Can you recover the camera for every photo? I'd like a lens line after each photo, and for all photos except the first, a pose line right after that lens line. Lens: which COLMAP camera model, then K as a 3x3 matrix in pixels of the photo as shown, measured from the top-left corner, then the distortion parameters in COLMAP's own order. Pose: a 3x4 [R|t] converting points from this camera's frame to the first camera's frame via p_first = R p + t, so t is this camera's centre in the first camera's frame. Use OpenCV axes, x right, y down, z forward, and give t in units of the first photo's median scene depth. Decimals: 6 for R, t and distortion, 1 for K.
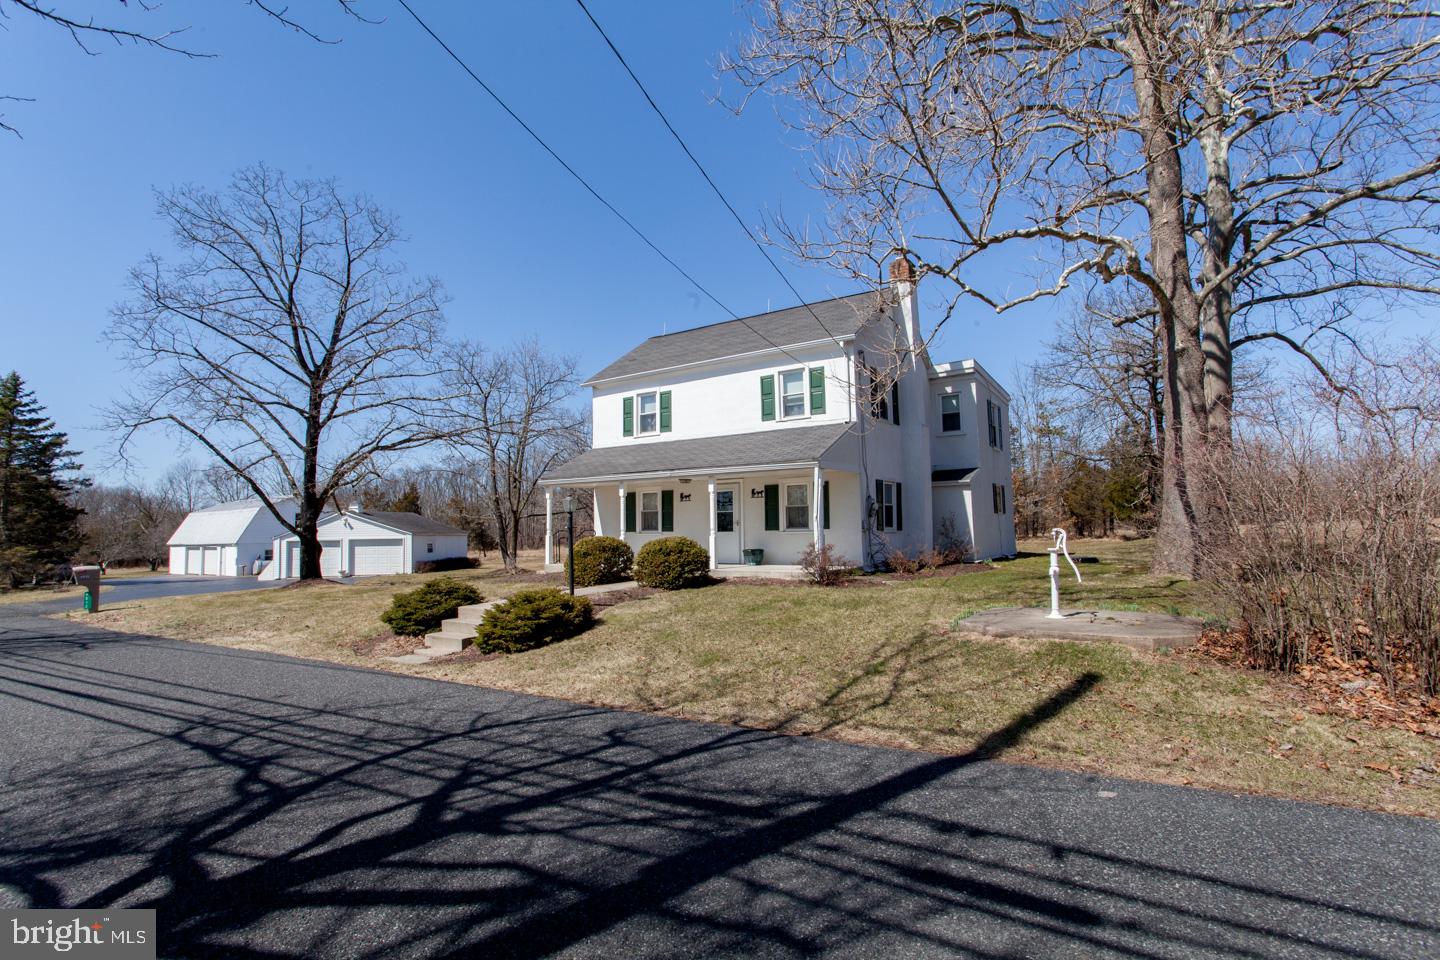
lens RADIAL K [[707.7, 0, 710.2], [0, 707.7, 487.1], [0, 0, 1]] dist [-0.079499, 0.033372]
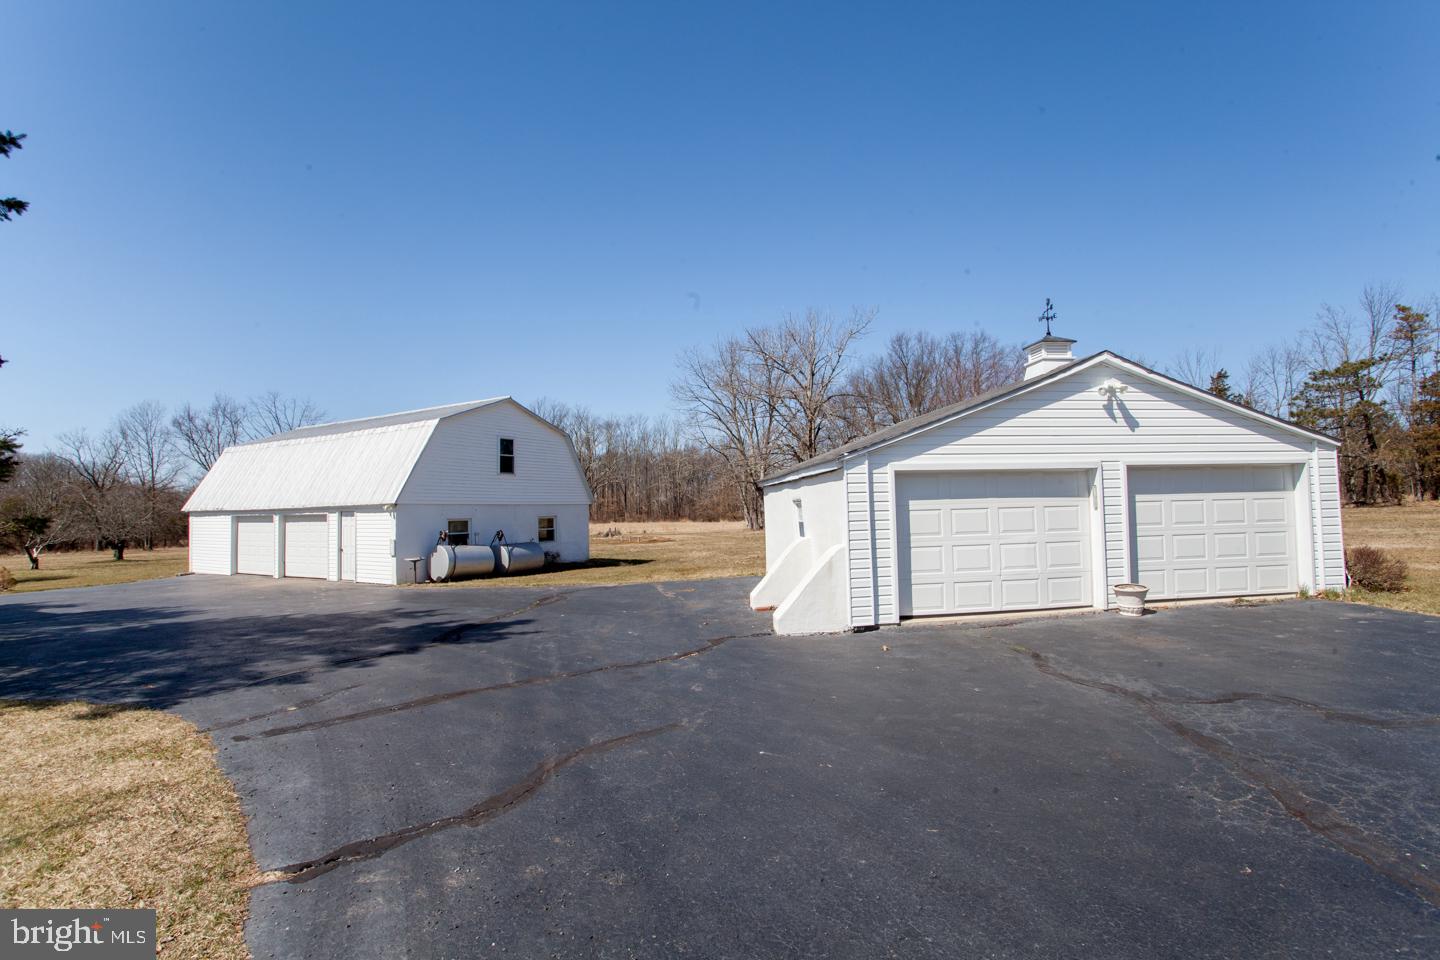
lens RADIAL K [[707.7, 0, 710.2], [0, 707.7, 487.1], [0, 0, 1]] dist [-0.079499, 0.033372]
pose [[0.997593, 0.003727, 0.069235, -0.502260], [-0.005744, 0.999564, 0.028949, 0.055587], [-0.069097, -0.029277, 0.997180, 0.541087]]
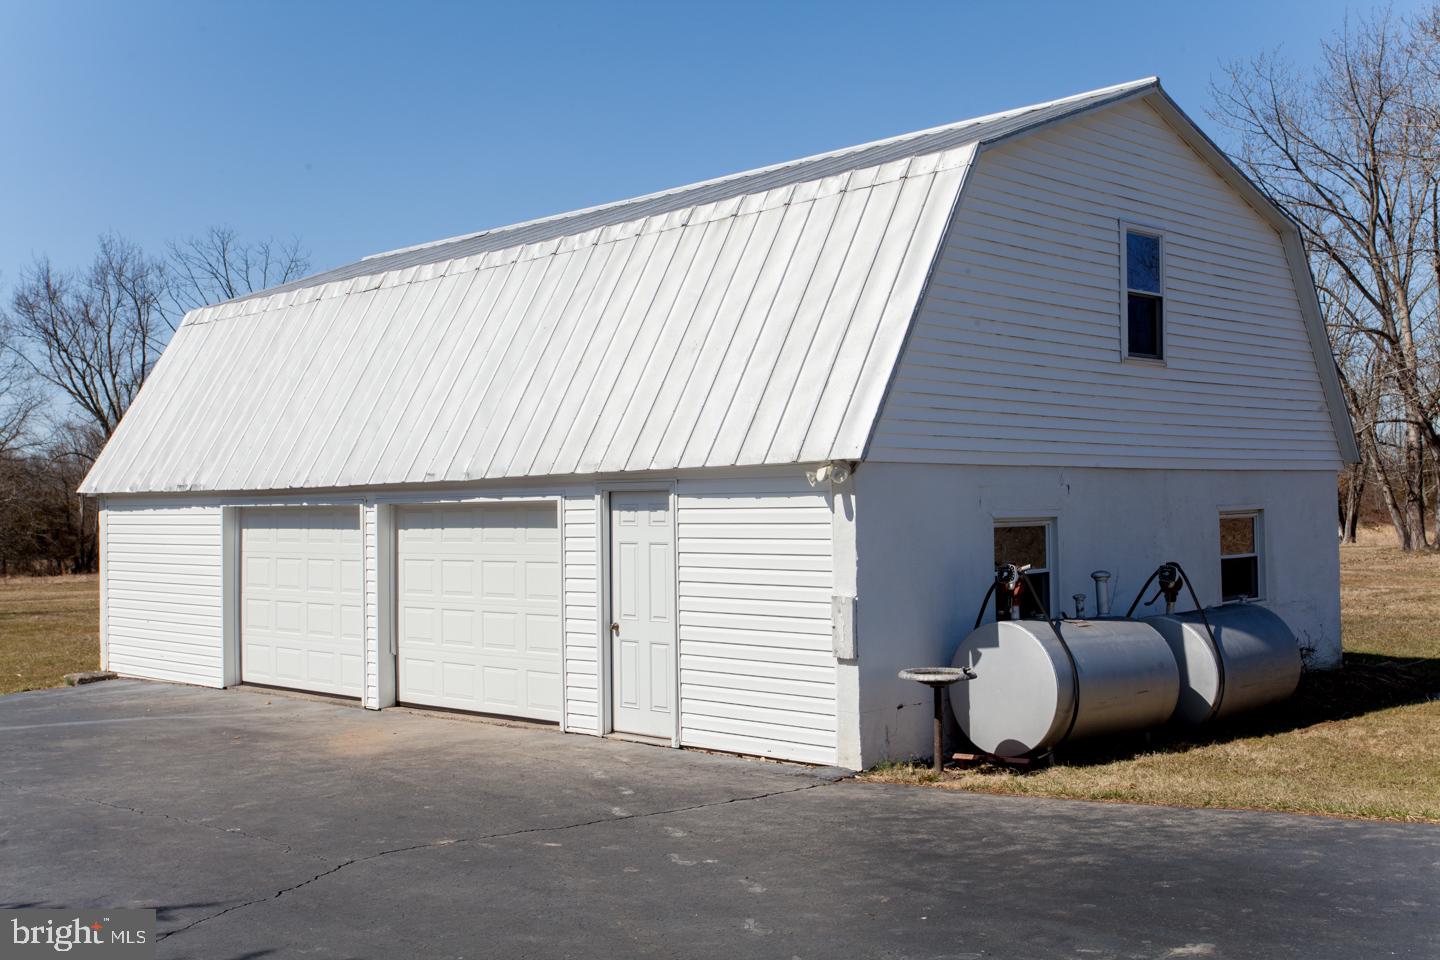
lens RADIAL K [[1510.6, 0, 655.0], [0, 1510.6, 496.3], [0, 0, 1]] dist [0.056879, -0.004136]
pose [[0.980783, 0.004024, -0.195060, -0.638645], [0.007679, 0.998216, 0.059206, 0.069167], [0.194950, -0.059567, 0.979003, 0.721493]]
